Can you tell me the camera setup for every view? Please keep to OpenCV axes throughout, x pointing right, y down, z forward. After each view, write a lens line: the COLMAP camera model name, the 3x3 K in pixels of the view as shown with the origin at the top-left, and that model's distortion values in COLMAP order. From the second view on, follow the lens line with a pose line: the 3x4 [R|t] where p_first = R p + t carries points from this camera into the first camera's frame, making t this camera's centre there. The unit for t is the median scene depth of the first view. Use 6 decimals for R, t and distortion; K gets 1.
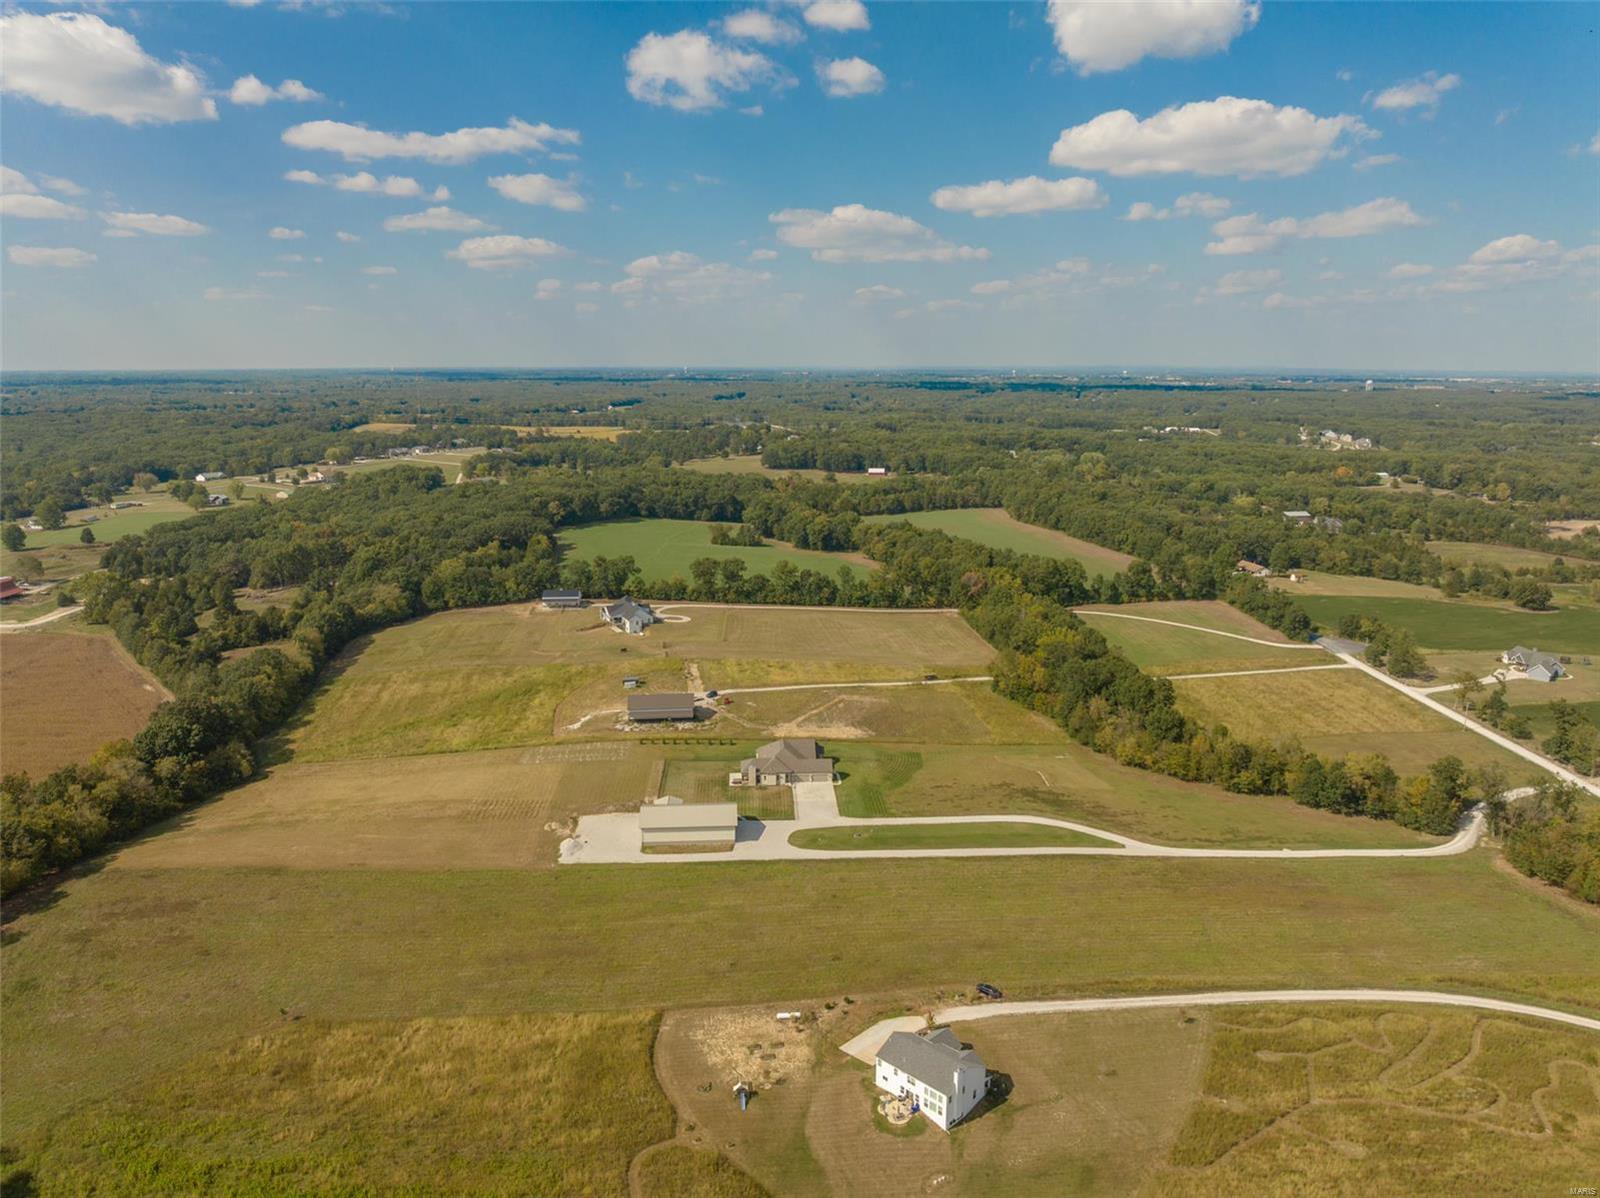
lens RADIAL K [[1123.1, 0, 796.4], [0, 1123.1, 598.1], [0, 0, 1]] dist [-0.028801, -0.022248]
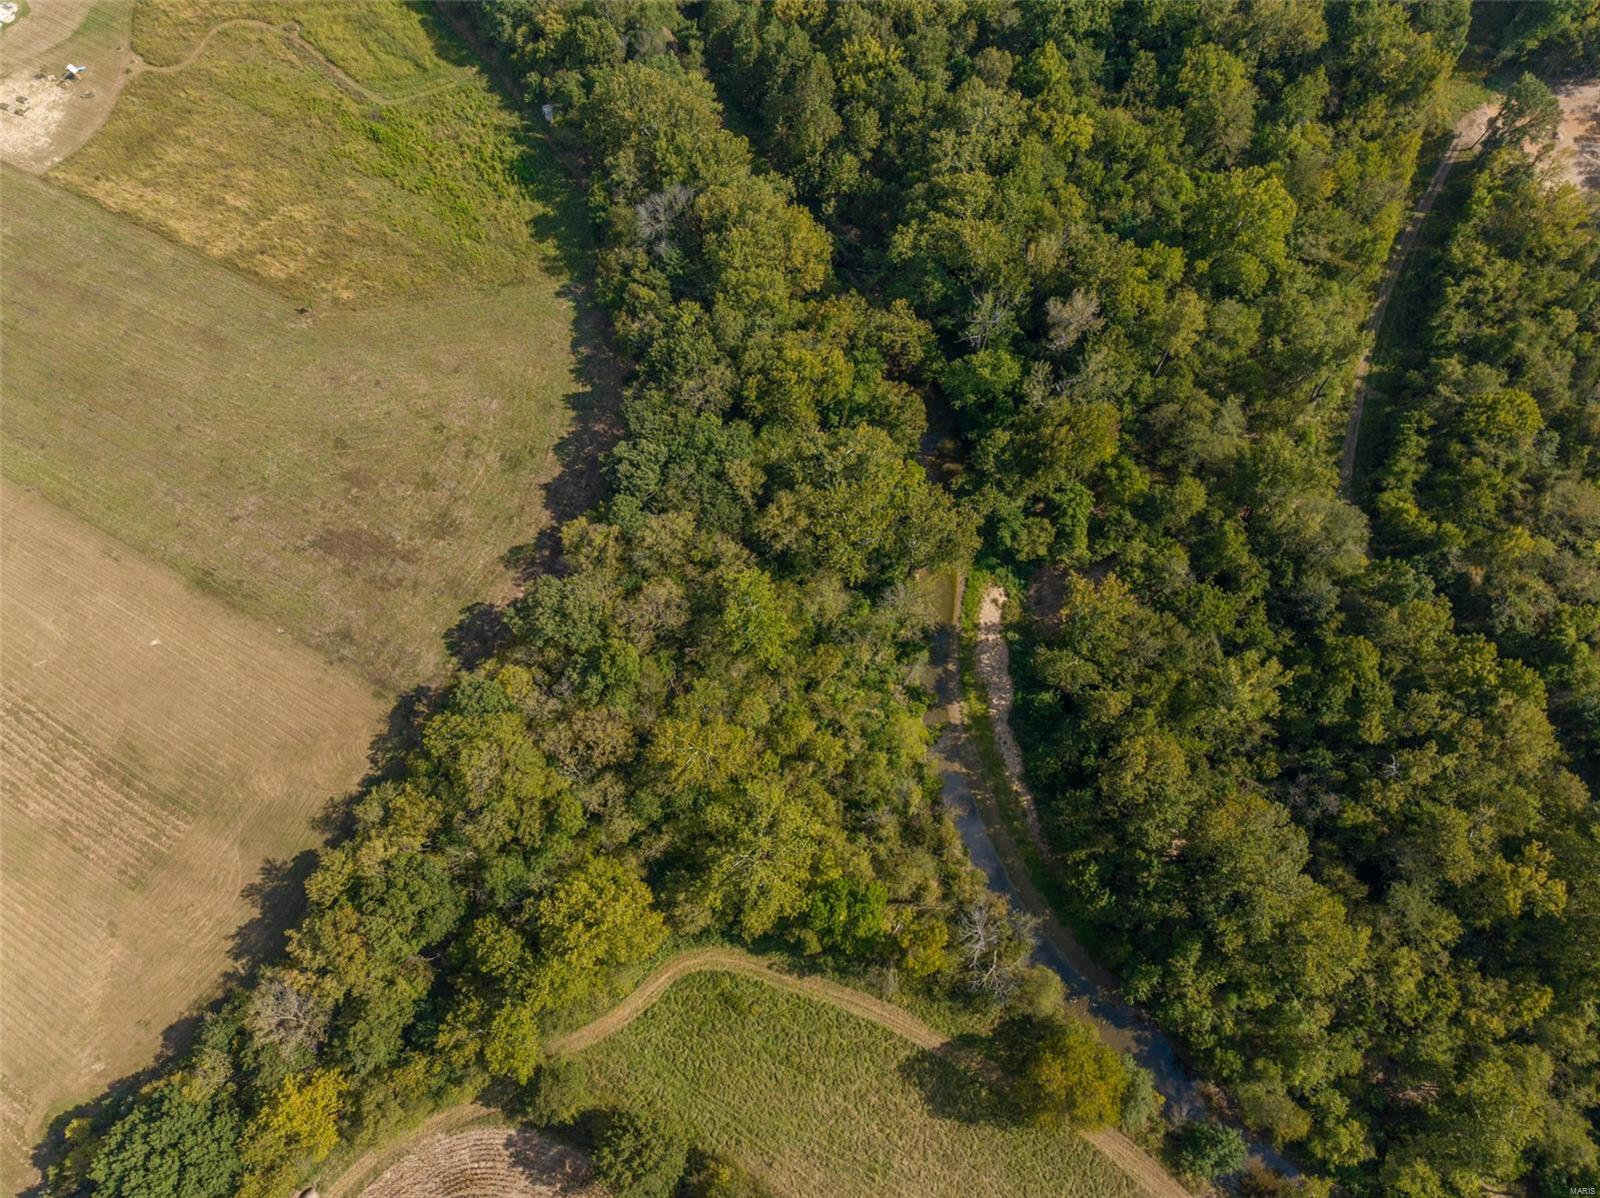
lens RADIAL K [[1123.1, 0, 796.4], [0, 1123.1, 598.1], [0, 0, 1]] dist [-0.028801, -0.022248]
pose [[-0.848351, -0.491776, 0.196106, -0.874625], [0.101595, 0.212310, 0.971907, -0.383249], [-0.519596, 0.844441, -0.130152, 0.841612]]
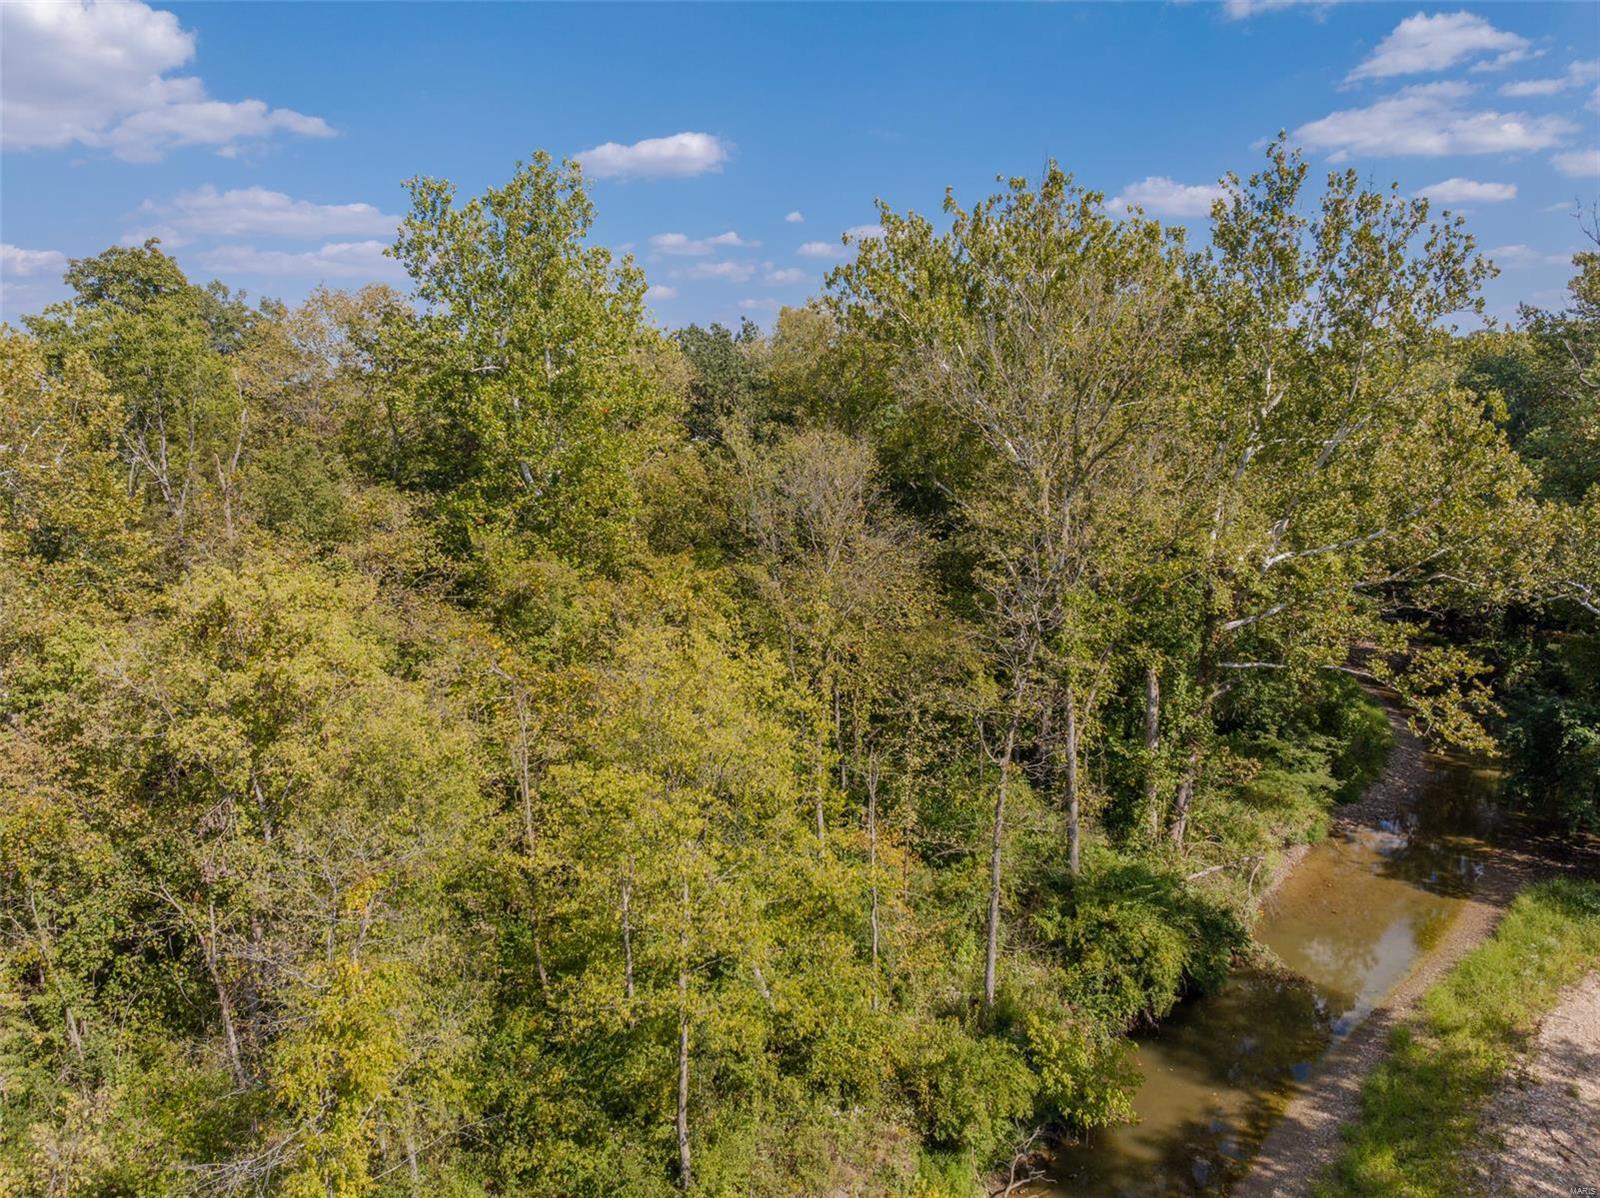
lens RADIAL K [[1123.1, 0, 796.4], [0, 1123.1, 598.1], [0, 0, 1]] dist [-0.028801, -0.022248]
pose [[-0.359369, -0.177868, 0.916088, -0.920644], [0.192428, 0.946447, 0.259249, 0.215828], [-0.913141, 0.269447, -0.305897, 0.809228]]
